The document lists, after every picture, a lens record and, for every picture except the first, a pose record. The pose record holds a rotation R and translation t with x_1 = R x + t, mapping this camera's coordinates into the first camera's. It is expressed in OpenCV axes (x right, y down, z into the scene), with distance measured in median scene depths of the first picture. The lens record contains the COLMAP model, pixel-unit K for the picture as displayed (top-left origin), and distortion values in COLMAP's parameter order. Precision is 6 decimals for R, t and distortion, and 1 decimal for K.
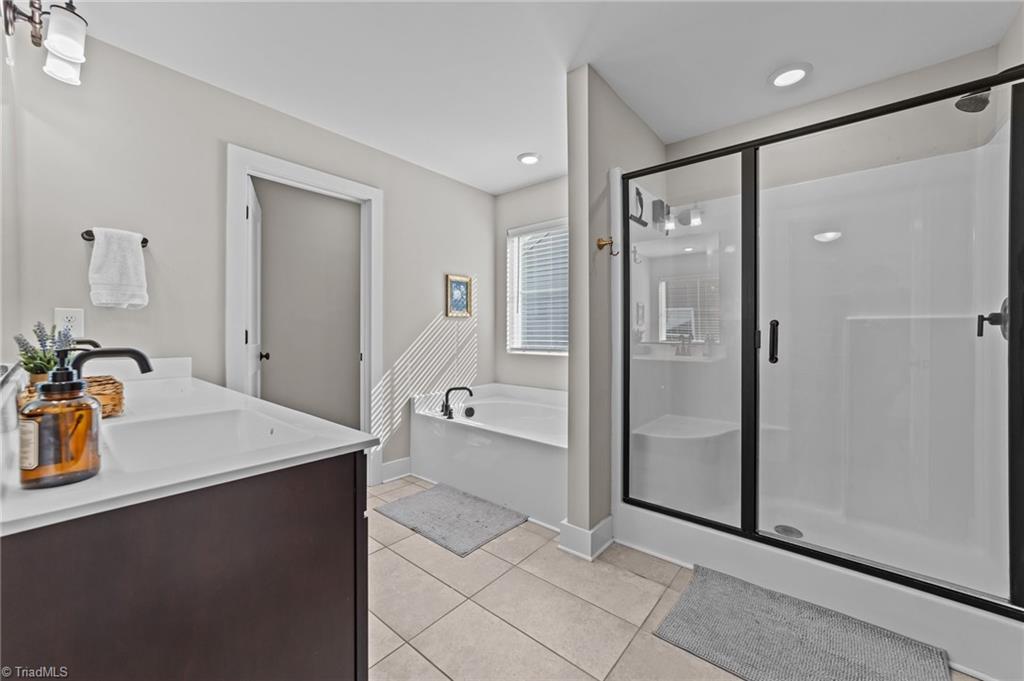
lens RADIAL K [[395.3, 0, 508.0], [0, 395.3, 336.4], [0, 0, 1]] dist [-0.009480, 0.003779]
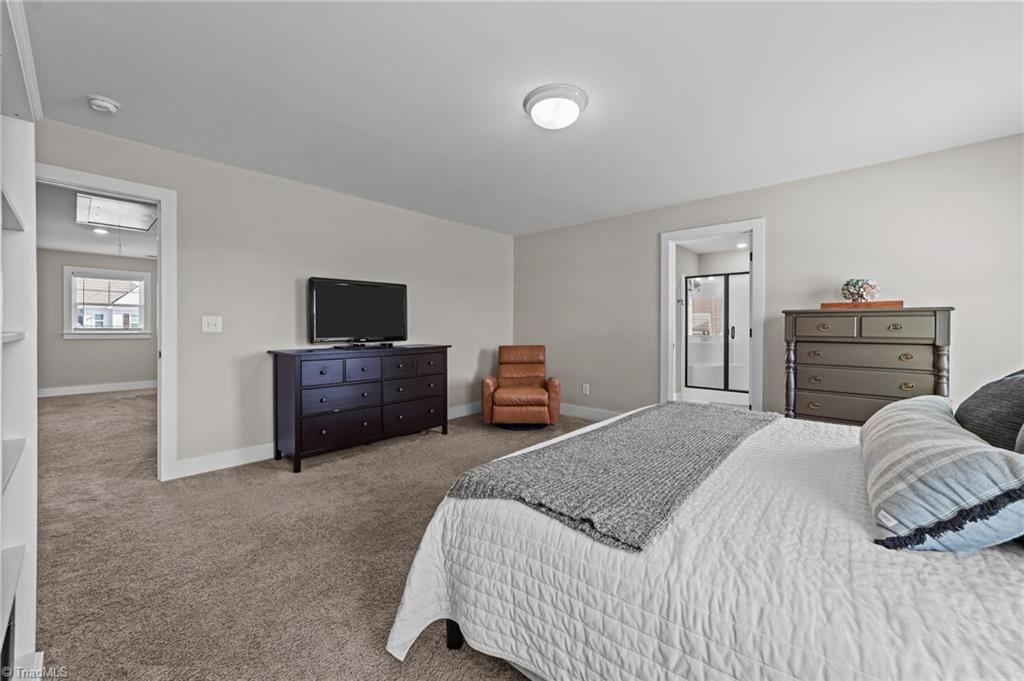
lens RADIAL K [[395.3, 0, 515.7], [0, 395.3, 334.6], [0, 0, 1]] dist [-0.009480, 0.003779]
pose [[0.999794, 0.001190, -0.020284, -0.934108], [-0.001175, 0.999999, 0.000766, 0.023394], [0.020284, -0.000742, 0.999794, -2.010607]]
